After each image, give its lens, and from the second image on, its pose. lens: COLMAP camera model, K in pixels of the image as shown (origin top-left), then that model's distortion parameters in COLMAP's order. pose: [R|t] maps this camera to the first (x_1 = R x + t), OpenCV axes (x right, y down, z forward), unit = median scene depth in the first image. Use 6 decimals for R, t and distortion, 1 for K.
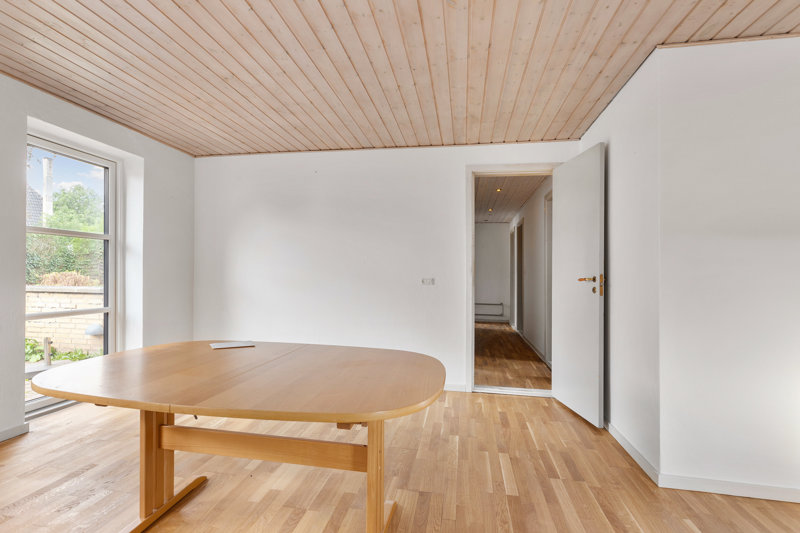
lens RADIAL K [[375.9, 0, 386.7], [0, 375.9, 281.8], [0, 0, 1]] dist [-0.000517, -0.000064]
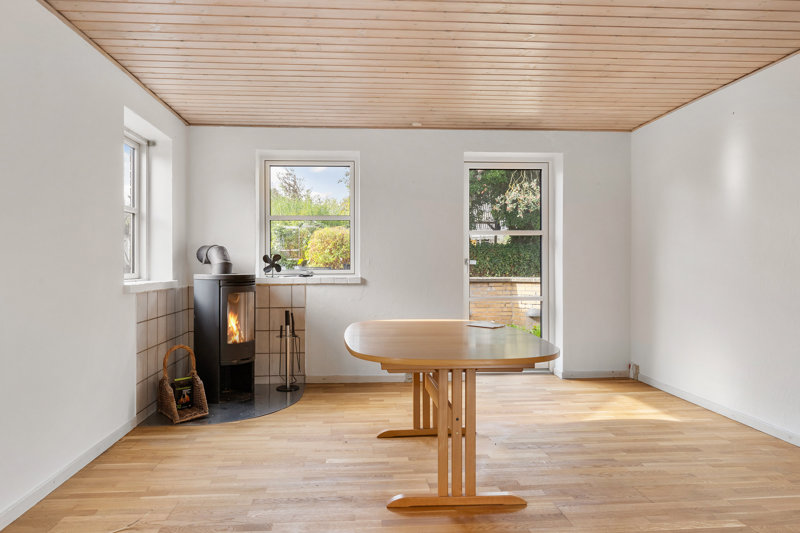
lens RADIAL K [[542.1, 0, 400.0], [0, 542.1, 266.5], [0, 0, 1]] dist [0.000758, -0.001537]
pose [[0.273092, -0.007389, -0.961960, 0.826571], [-0.009613, 0.999900, -0.010410, 0.004568], [0.961940, 0.012090, 0.272994, 0.204358]]
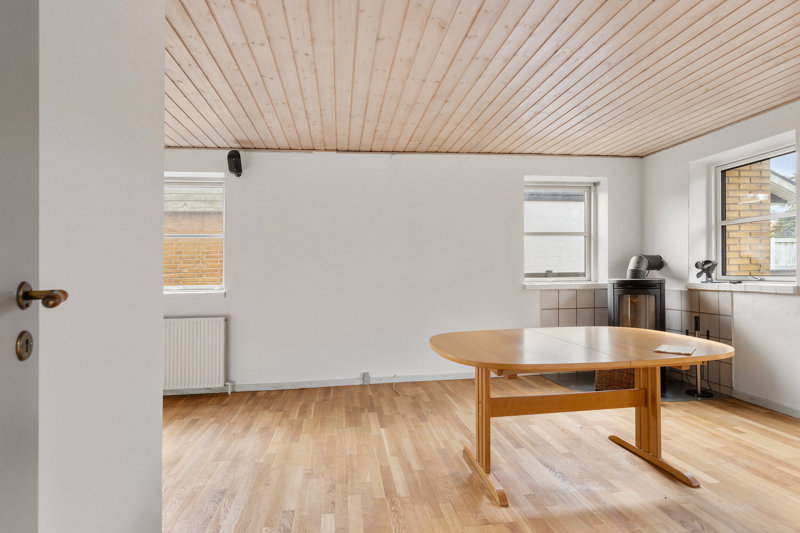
lens RADIAL K [[415.4, 0, 400.0], [0, 415.4, 266.5], [0, 0, 1]] dist [0.002117, -0.000425]
pose [[-0.940718, -0.003341, -0.339172, 0.427589], [-0.003928, 0.999992, 0.001044, -0.027258], [0.339166, 0.002314, -0.940724, 1.267926]]
